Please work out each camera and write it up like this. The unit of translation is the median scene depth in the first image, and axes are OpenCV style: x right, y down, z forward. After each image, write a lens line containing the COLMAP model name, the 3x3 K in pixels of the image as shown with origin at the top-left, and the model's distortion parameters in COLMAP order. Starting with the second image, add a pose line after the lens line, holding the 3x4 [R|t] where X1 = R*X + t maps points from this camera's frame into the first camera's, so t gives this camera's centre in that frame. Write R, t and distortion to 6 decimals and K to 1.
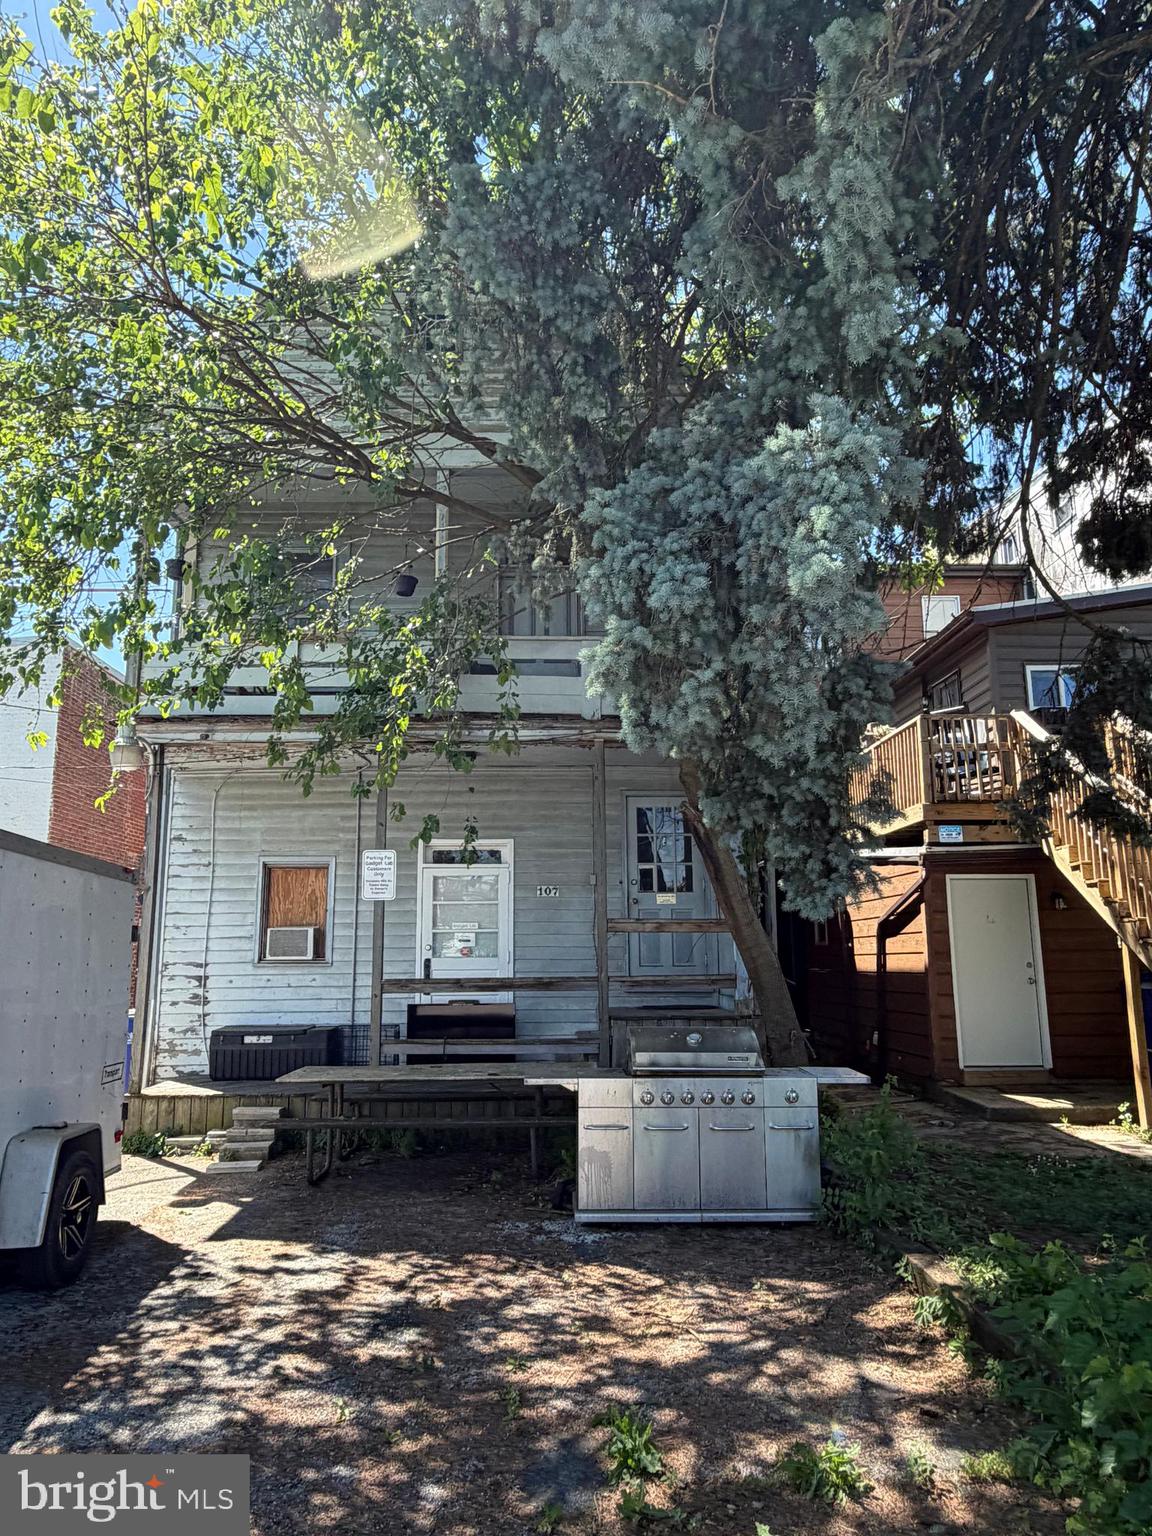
lens RADIAL K [[1043.9, 0, 575.8], [0, 1043.9, 767.3], [0, 0, 1]] dist [-0.002579, -0.000340]
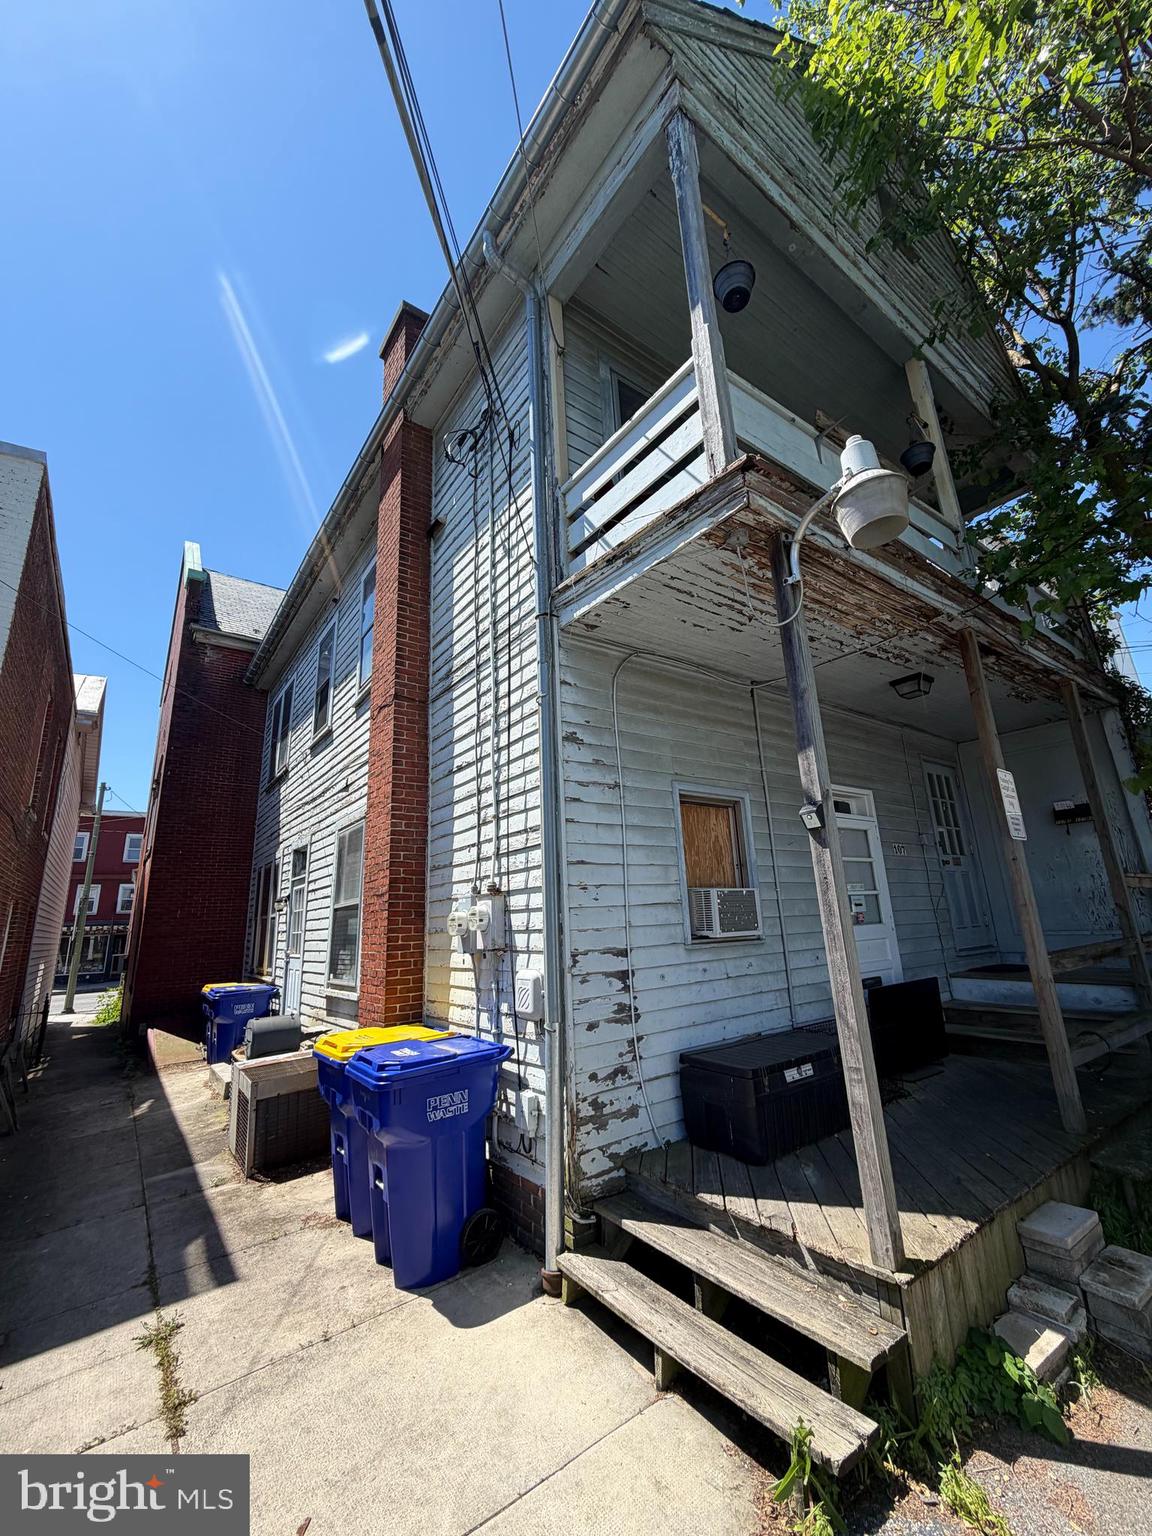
lens RADIAL K [[616.0, 0, 574.1], [0, 616.0, 762.2], [0, 0, 1]] dist [0.000895, 0.000013]
pose [[0.818248, 0.117134, 0.562806, -0.593524], [-0.067541, 0.991829, -0.108228, 0.123338], [-0.570884, 0.050545, 0.819473, 0.729679]]
